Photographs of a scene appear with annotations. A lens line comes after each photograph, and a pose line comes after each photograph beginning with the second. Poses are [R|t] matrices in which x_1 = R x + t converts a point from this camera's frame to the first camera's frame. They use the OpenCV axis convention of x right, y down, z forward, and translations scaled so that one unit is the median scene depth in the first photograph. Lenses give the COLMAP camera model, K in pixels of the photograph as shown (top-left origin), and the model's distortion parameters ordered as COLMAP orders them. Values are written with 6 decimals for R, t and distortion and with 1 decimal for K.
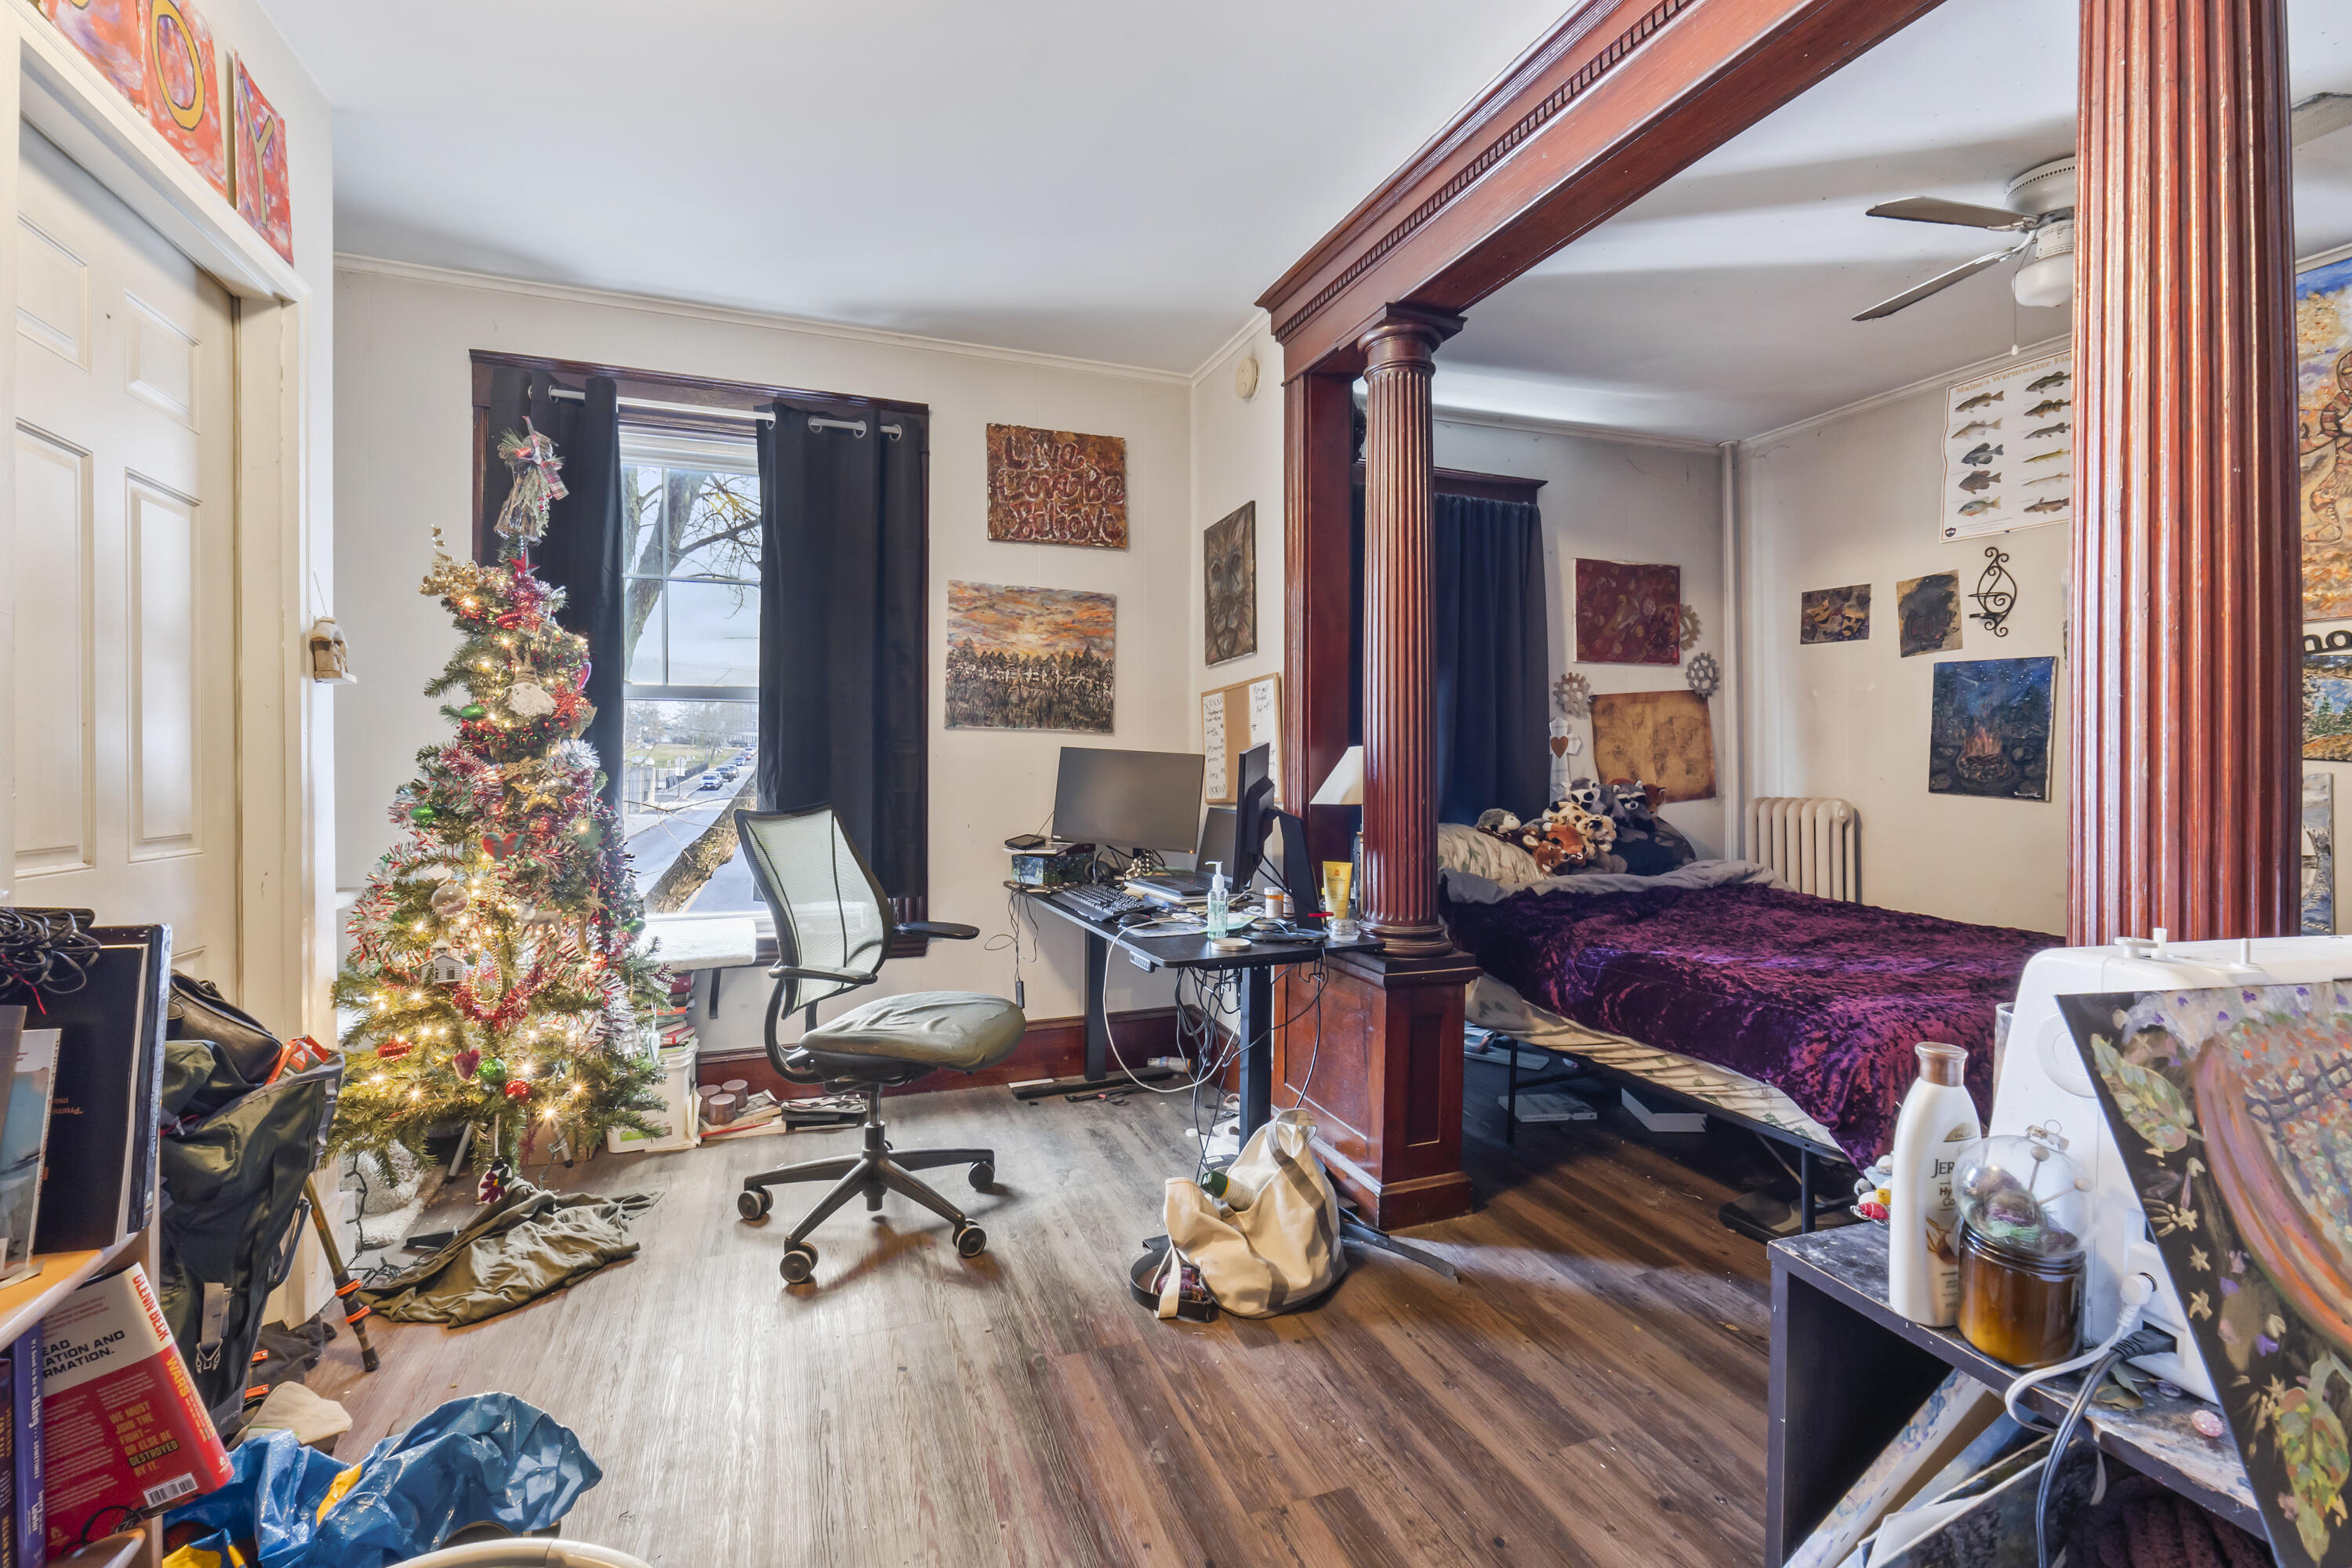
lens RADIAL K [[1022.9, 0, 1168.1], [0, 1022.9, 778.8], [0, 0, 1]] dist [0.002317, -0.003313]
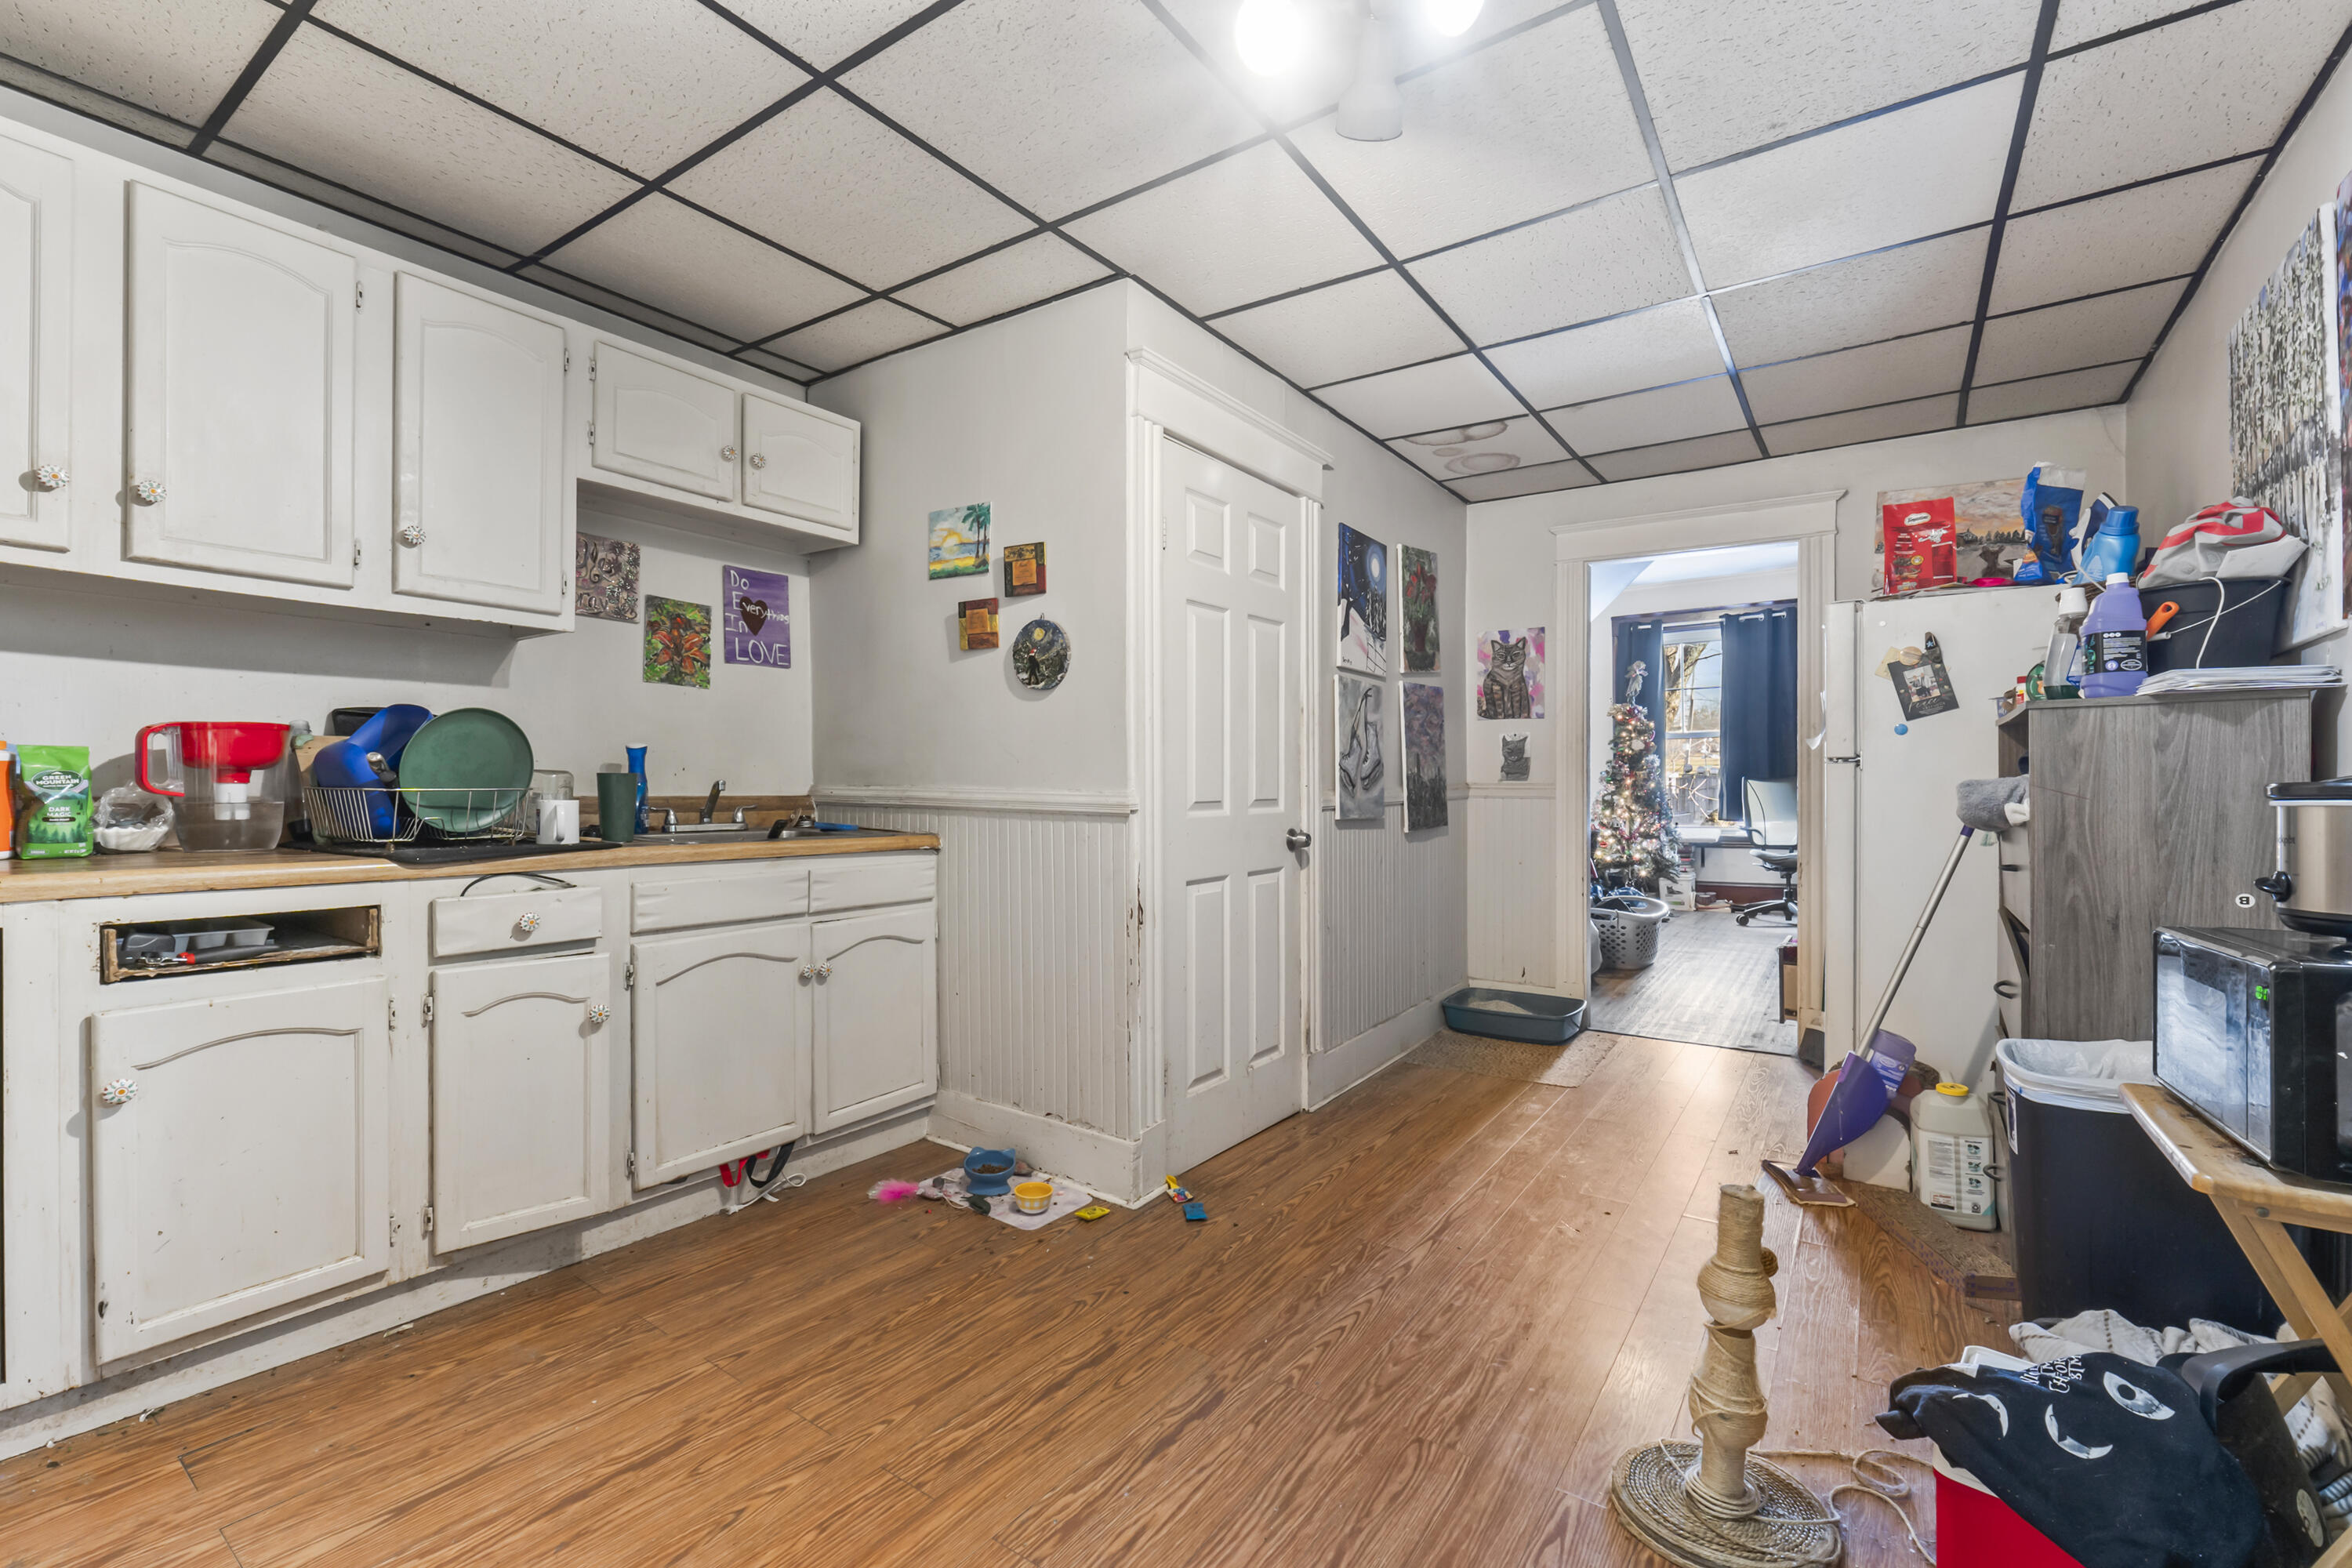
lens RADIAL K [[1022.9, 0, 1175.0], [0, 1022.9, 797.5], [0, 0, 1]] dist [0.002317, -0.003313]
pose [[0.587681, 0.006776, -0.809064, 1.142129], [0.008748, 0.999853, 0.014728, 0.028738], [0.809045, -0.015732, 0.587536, -2.096319]]
